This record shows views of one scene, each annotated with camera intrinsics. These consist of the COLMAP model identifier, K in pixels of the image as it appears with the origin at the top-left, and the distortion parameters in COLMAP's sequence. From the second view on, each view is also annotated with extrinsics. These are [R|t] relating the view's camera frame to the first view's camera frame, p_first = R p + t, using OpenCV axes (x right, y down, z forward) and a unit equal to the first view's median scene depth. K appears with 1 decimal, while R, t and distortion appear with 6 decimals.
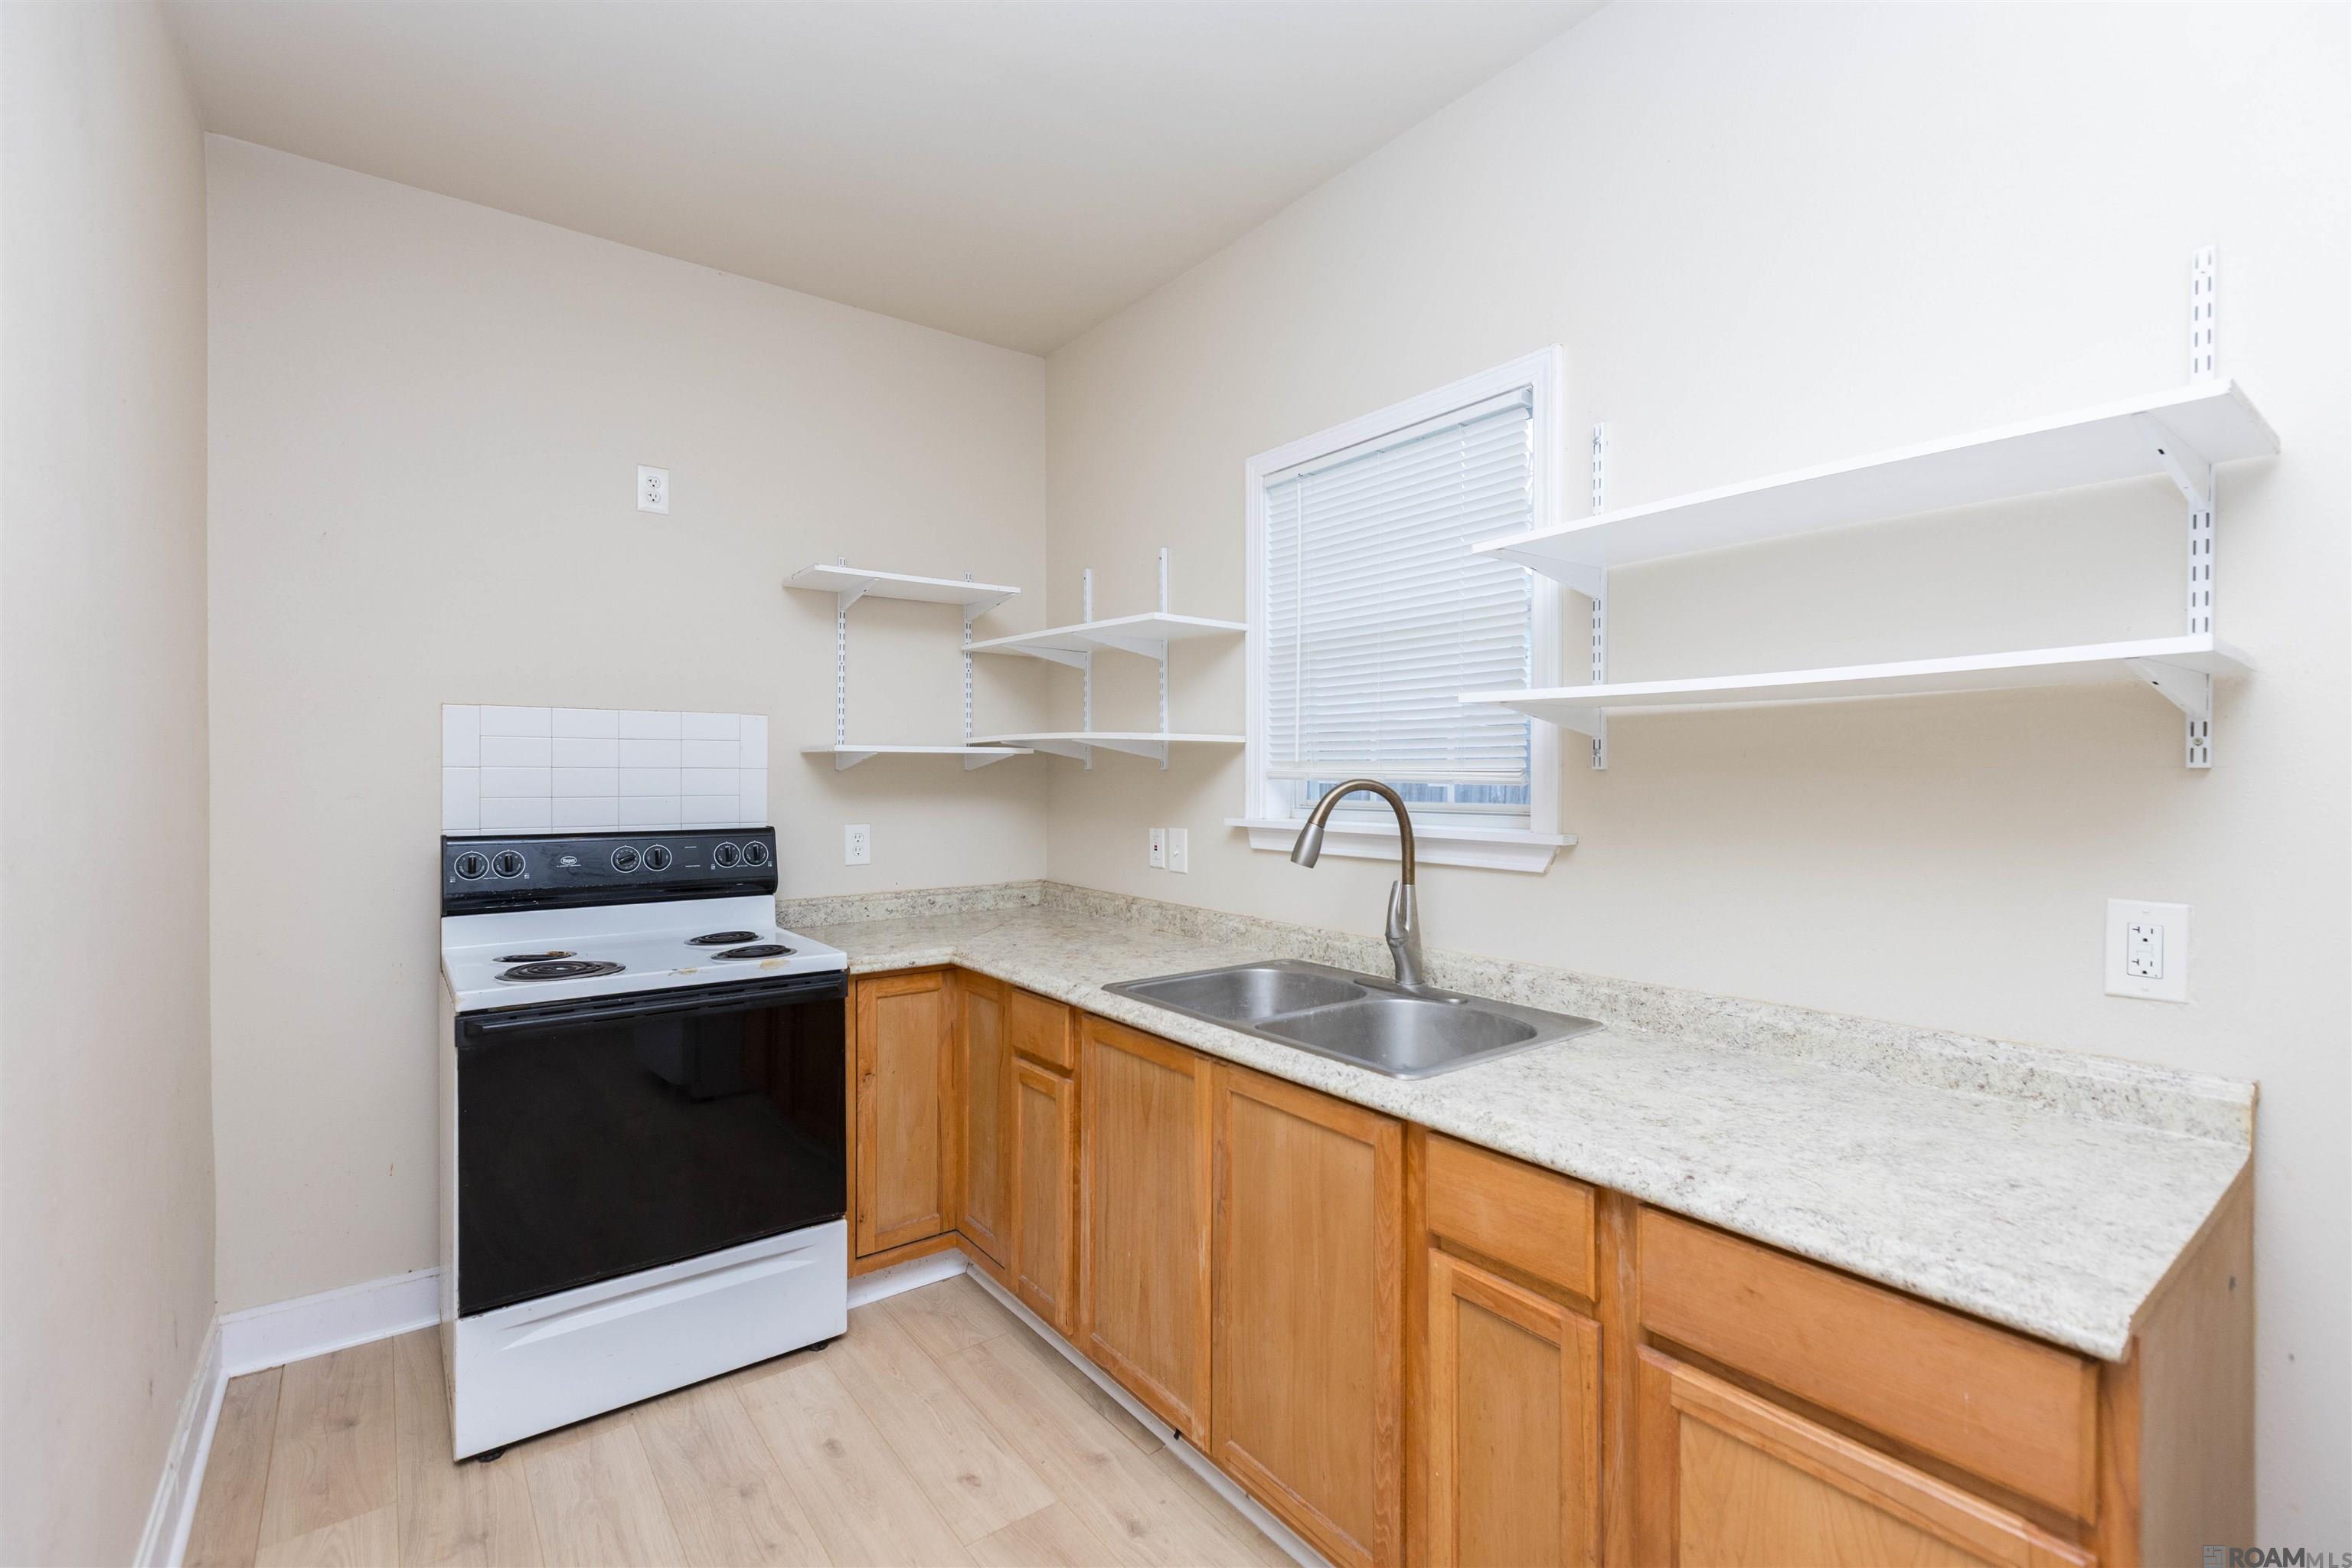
lens RADIAL K [[1047.8, 0, 1183.2], [0, 1047.8, 779.3], [0, 0, 1]] dist [0.002247, -0.000766]
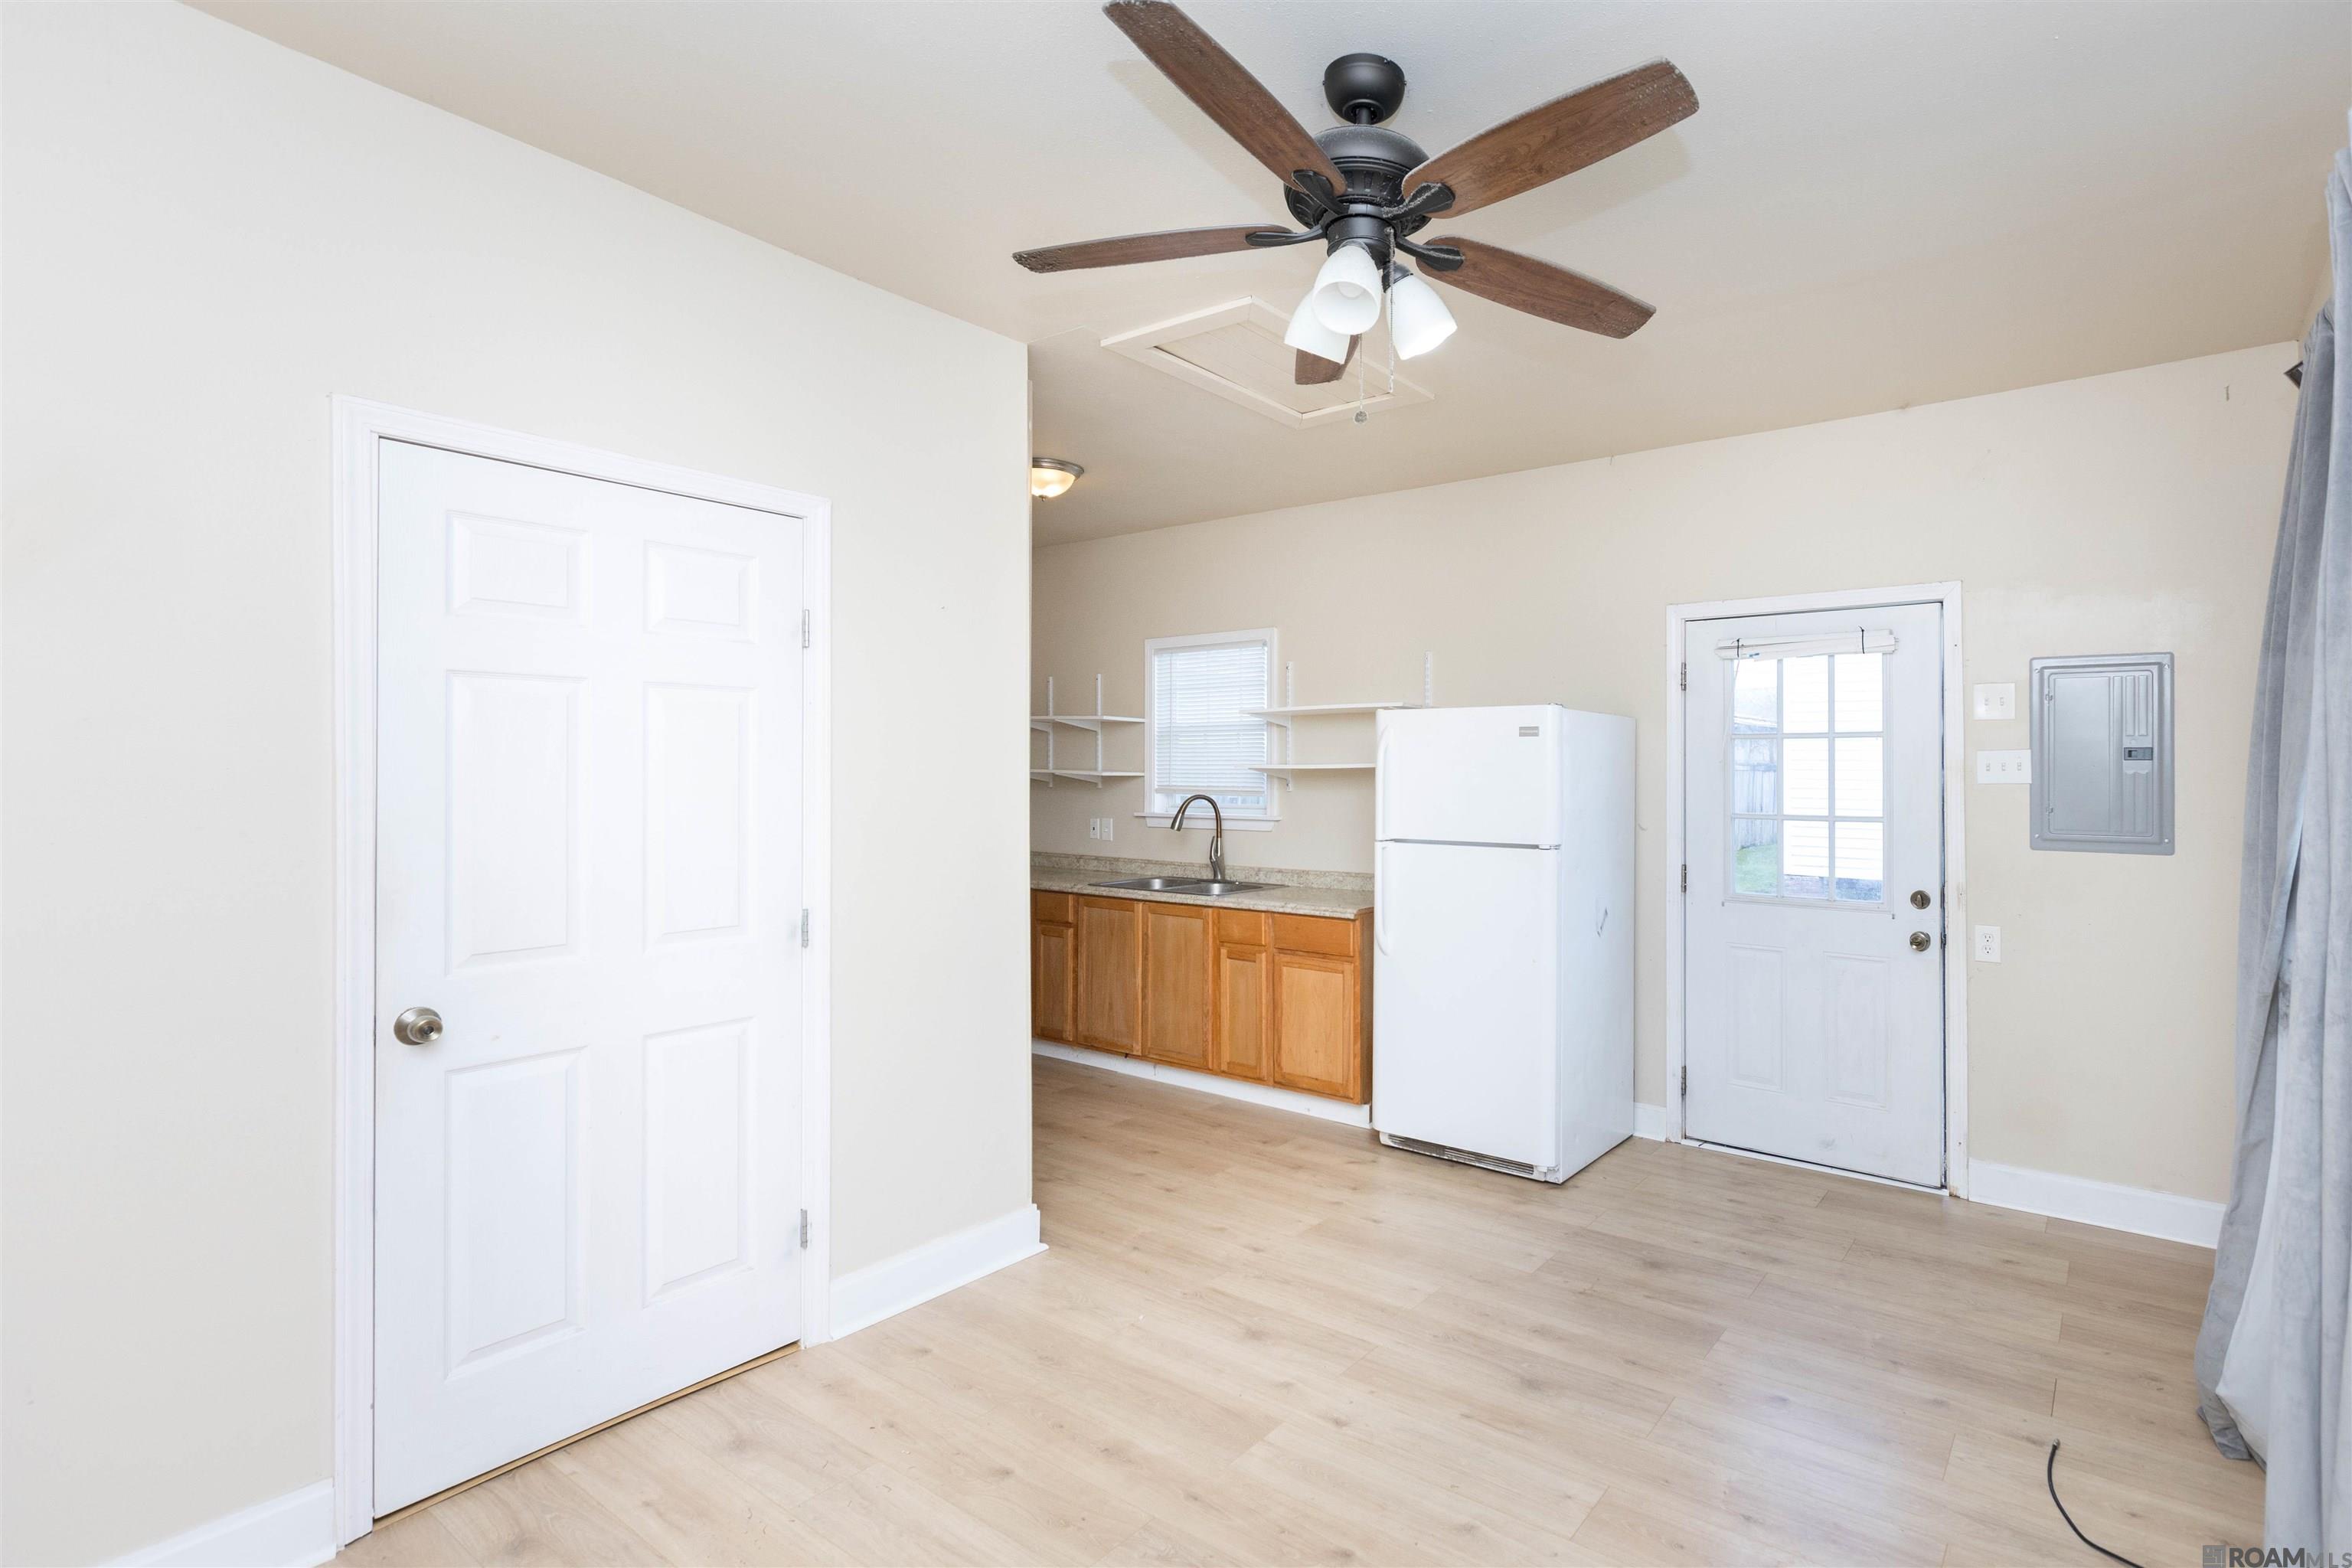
lens RADIAL K [[1047.8, 0, 1180.5], [0, 1047.8, 786.5], [0, 0, 1]] dist [0.002247, -0.000766]
pose [[0.989566, -0.000697, 0.144079, -0.215496], [0.000837, 0.999999, -0.000911, -0.014644], [-0.144078, 0.001022, 0.989566, -1.346389]]
